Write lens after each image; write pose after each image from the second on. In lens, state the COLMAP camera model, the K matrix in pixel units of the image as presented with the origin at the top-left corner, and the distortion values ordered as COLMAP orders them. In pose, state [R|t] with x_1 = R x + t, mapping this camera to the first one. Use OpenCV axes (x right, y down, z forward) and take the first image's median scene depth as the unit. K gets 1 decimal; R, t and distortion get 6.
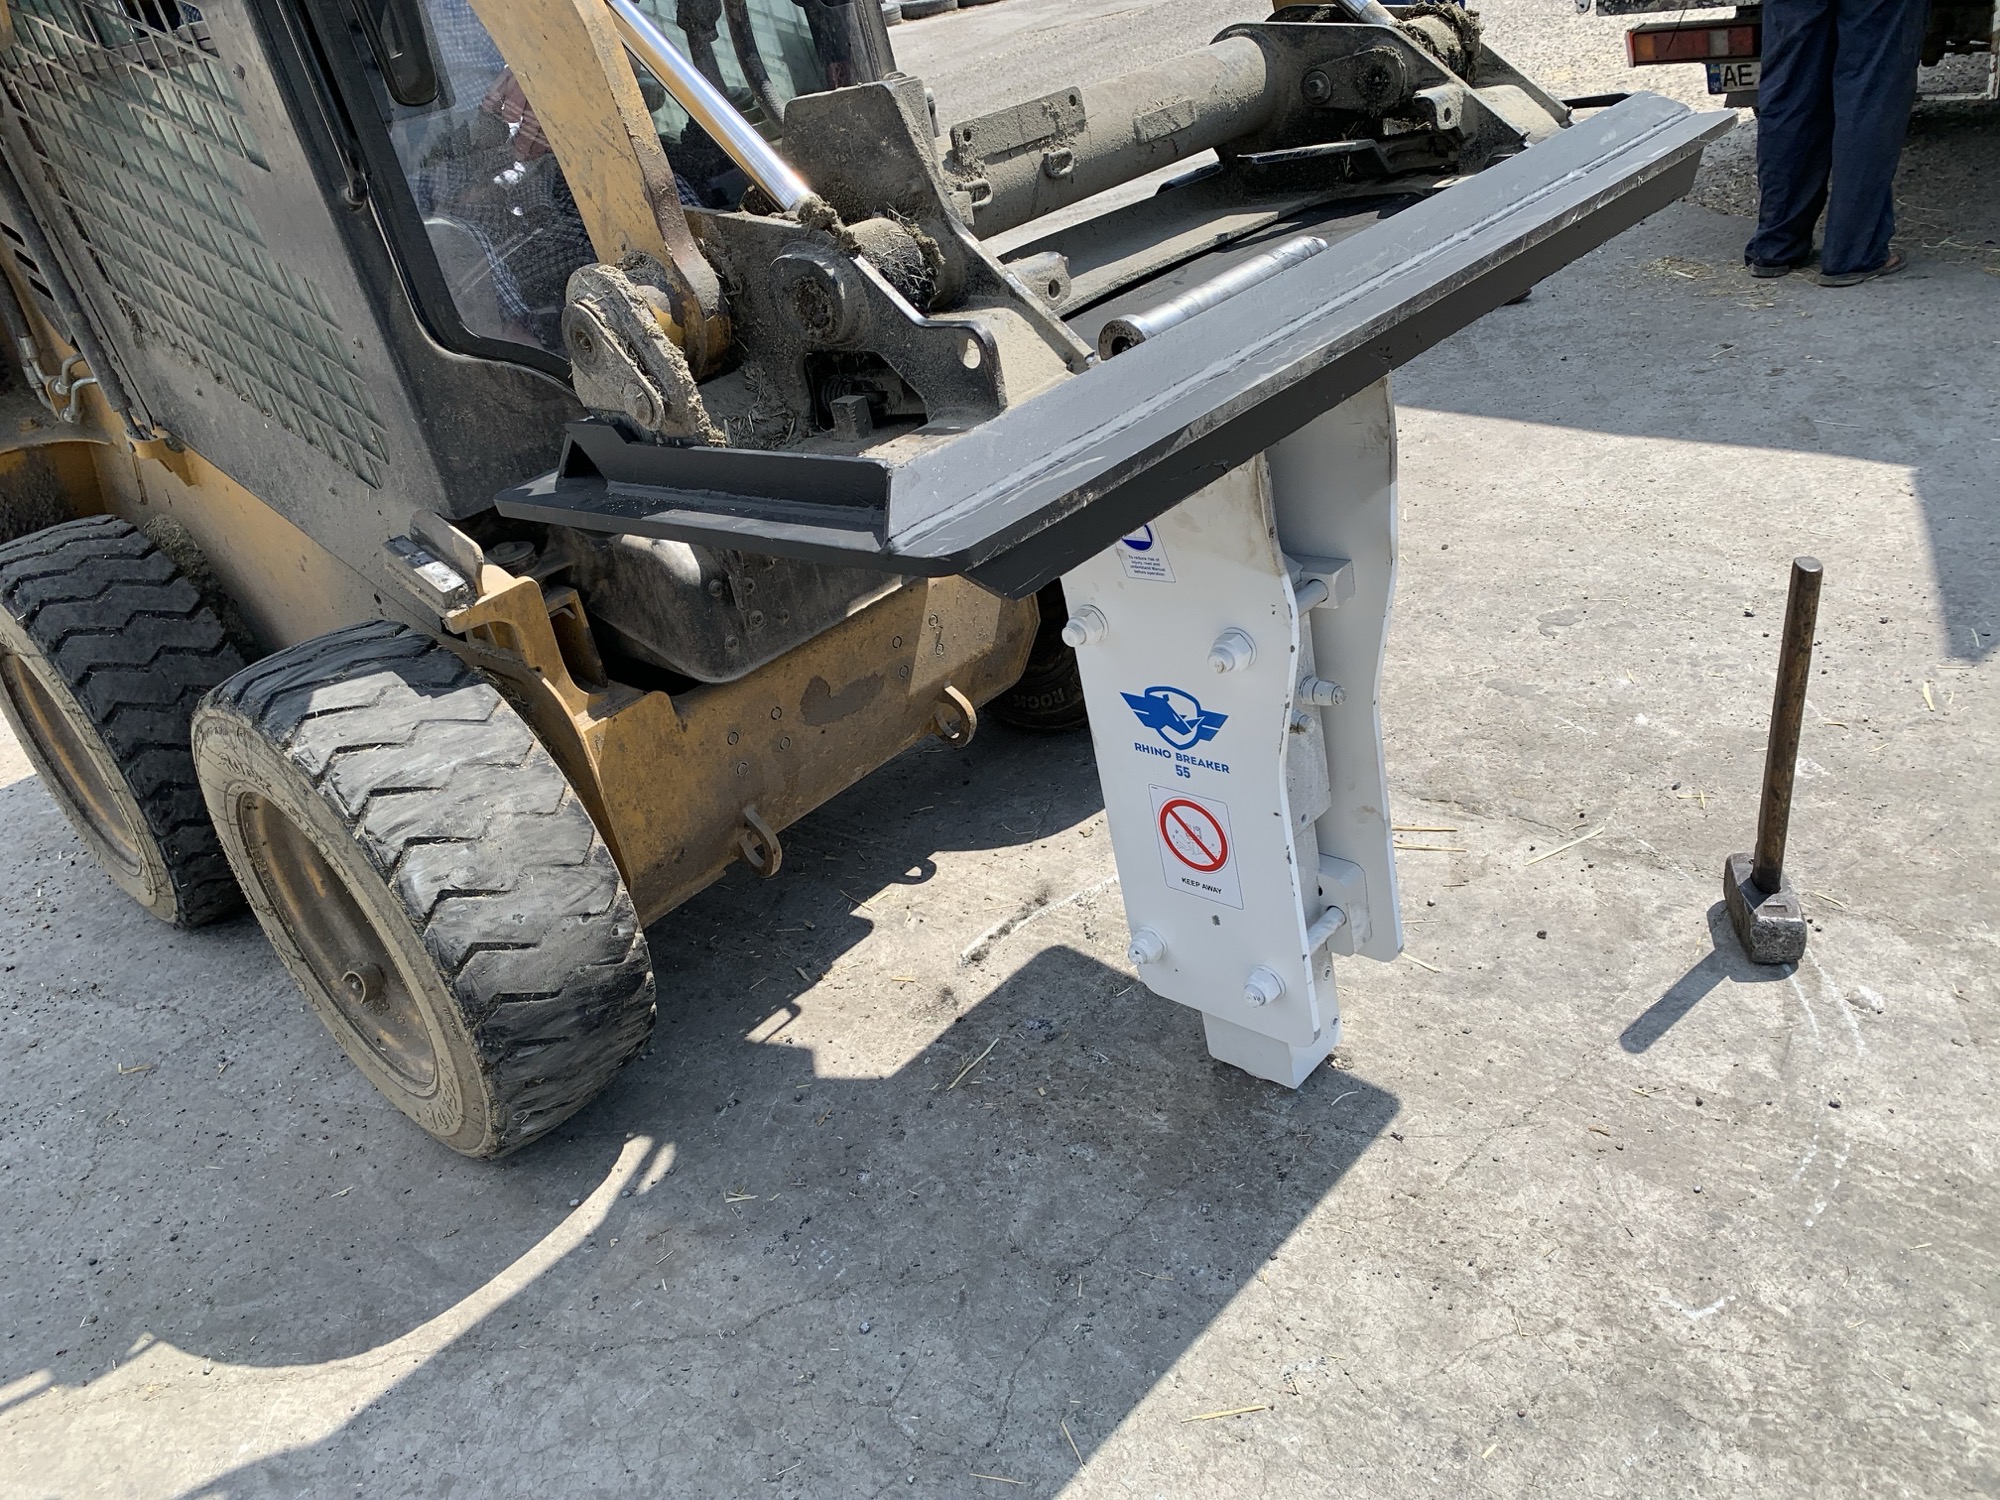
lens RADIAL K [[1560.3, 0, 1005.1], [0, 1560.3, 731.4], [0, 0, 1]] dist [0.007360, 0.001654]
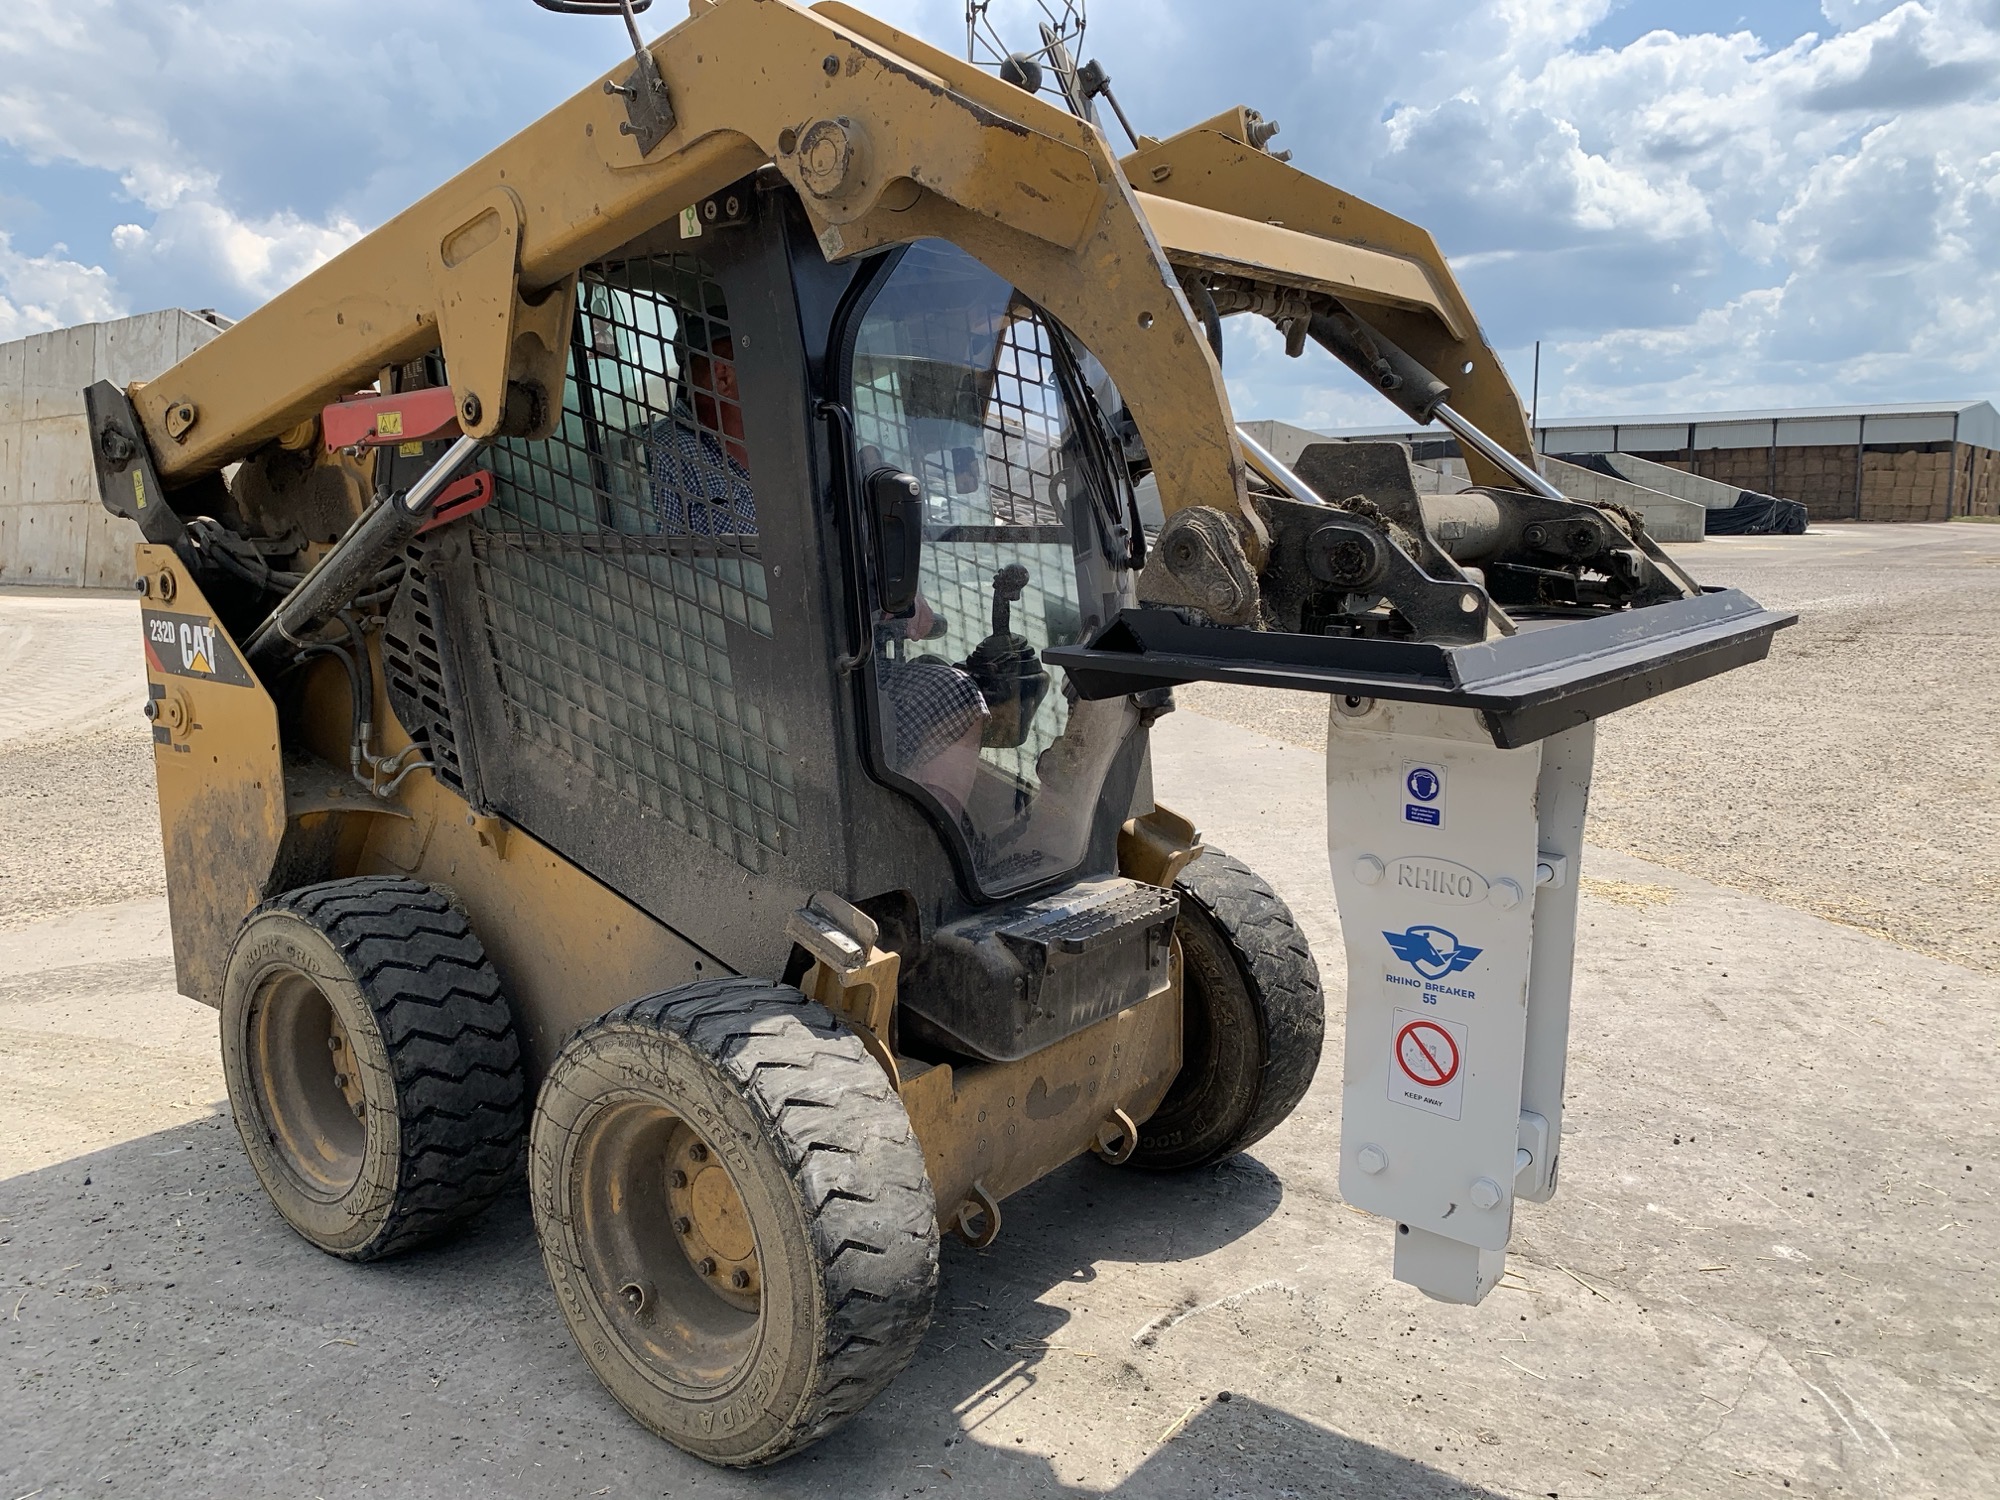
lens RADIAL K [[1533.0, 0, 1039.8], [0, 1533.0, 818.1], [0, 0, 1]] dist [0.012725, -0.003335]
pose [[0.980990, 0.146407, 0.127369, -0.356859], [-0.102685, 0.948564, -0.299469, 0.151443], [-0.164662, 0.280697, 0.945566, -0.209096]]
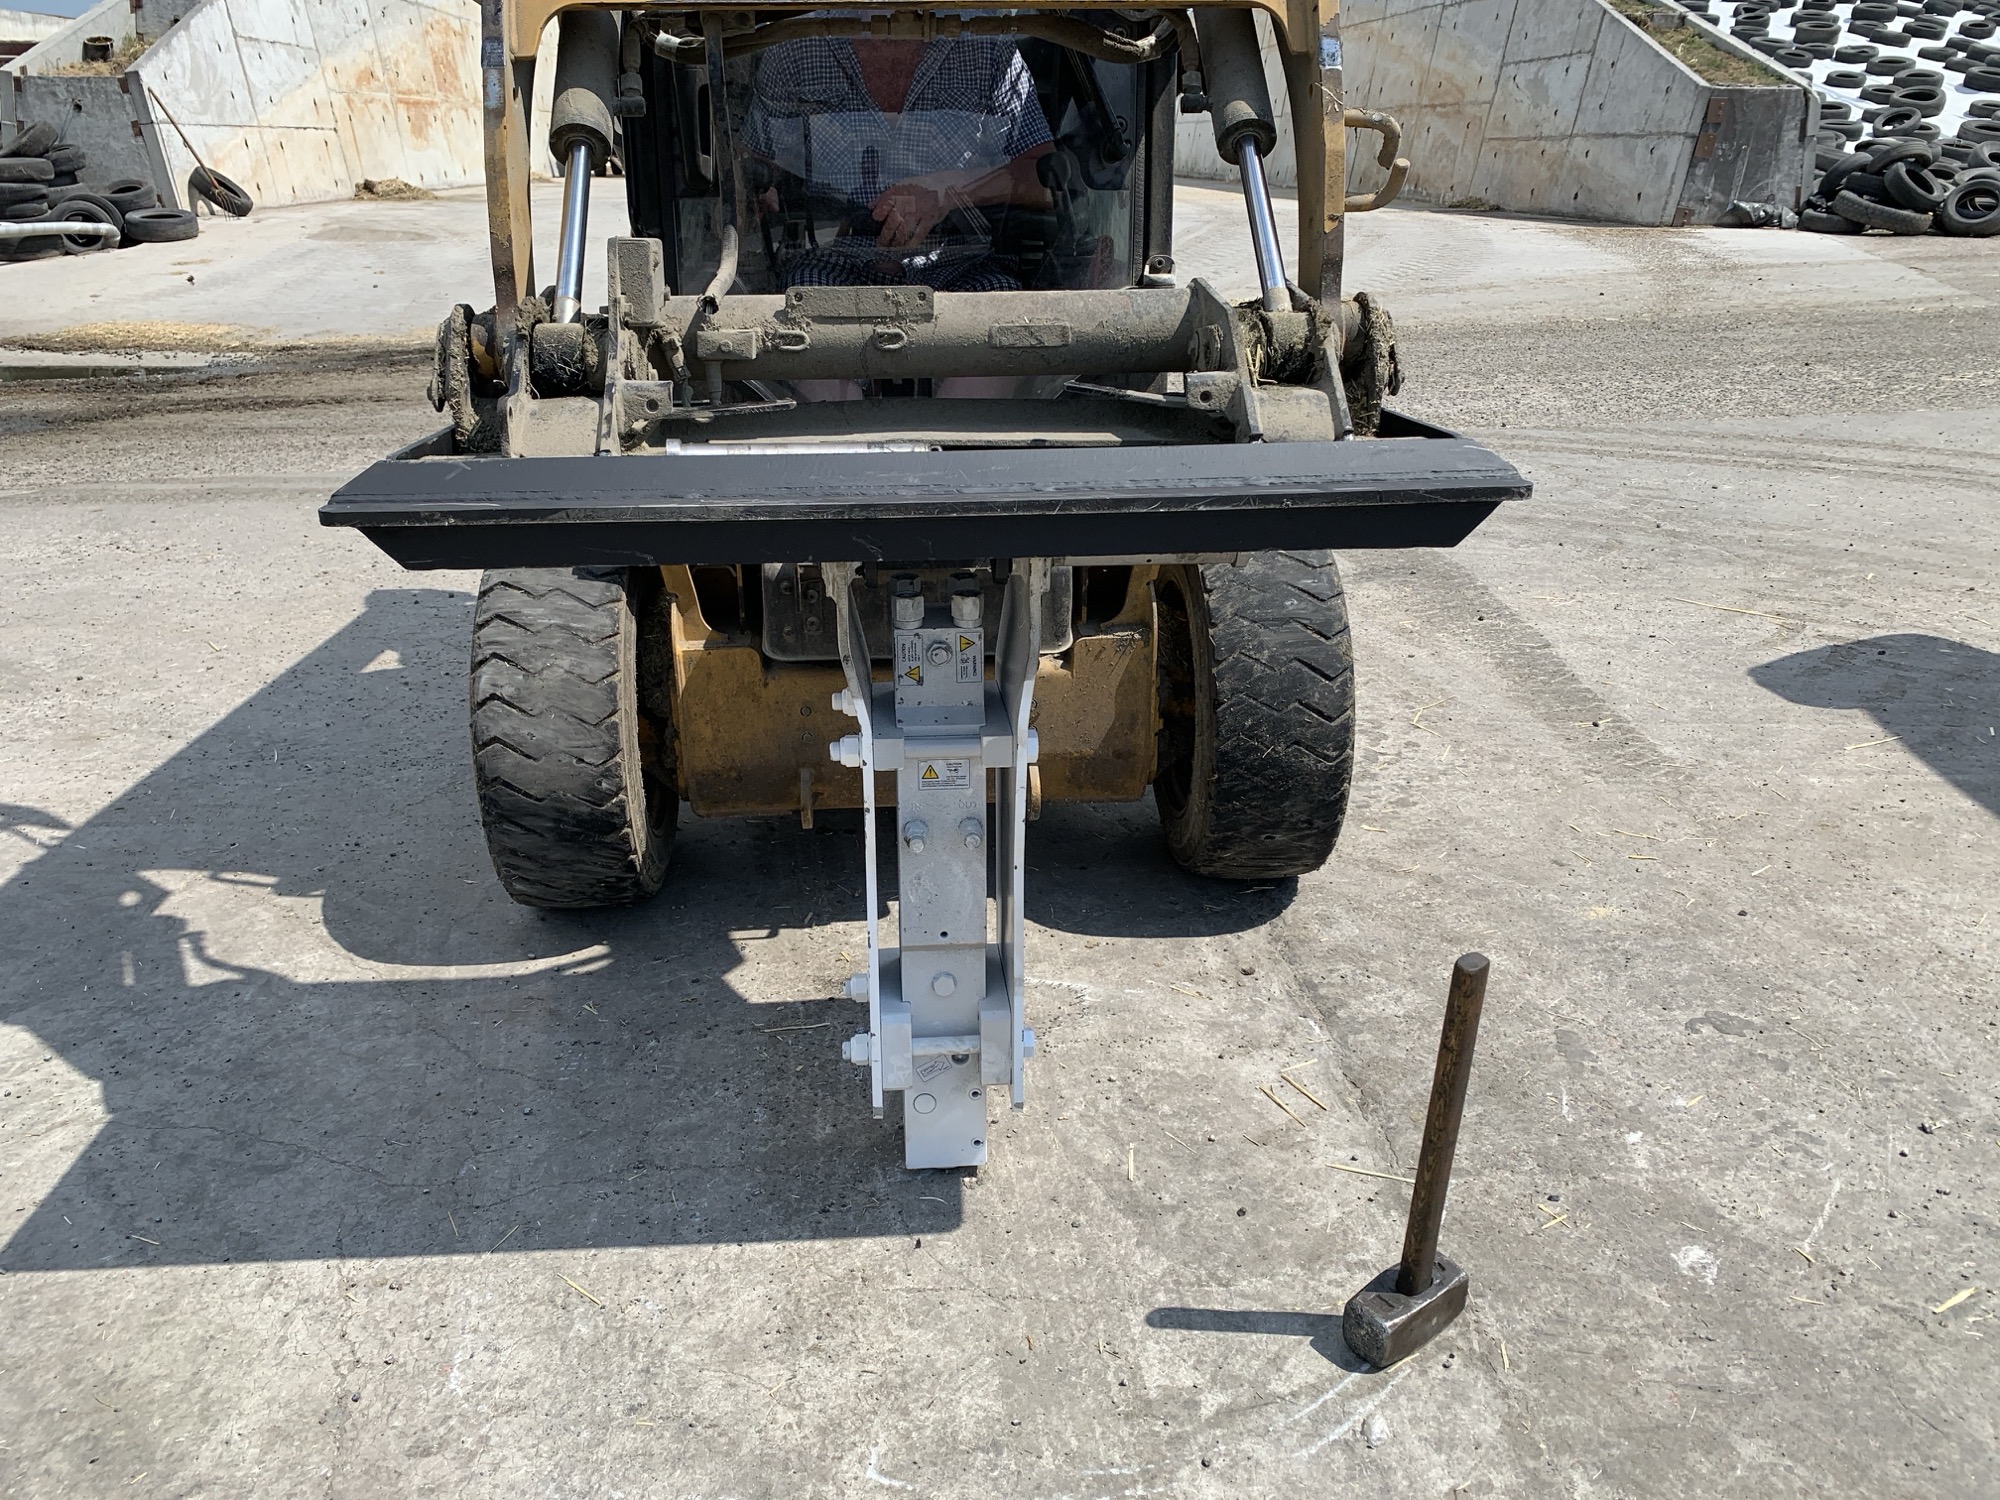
lens RADIAL K [[1560.3, 0, 1005.1], [0, 1560.3, 731.4], [0, 0, 1]] dist [0.007360, 0.001654]
pose [[0.726990, 0.406558, -0.553350, 0.723750], [-0.435039, 0.896207, 0.086910, -0.179918], [0.531250, 0.177546, 0.828403, 0.049211]]
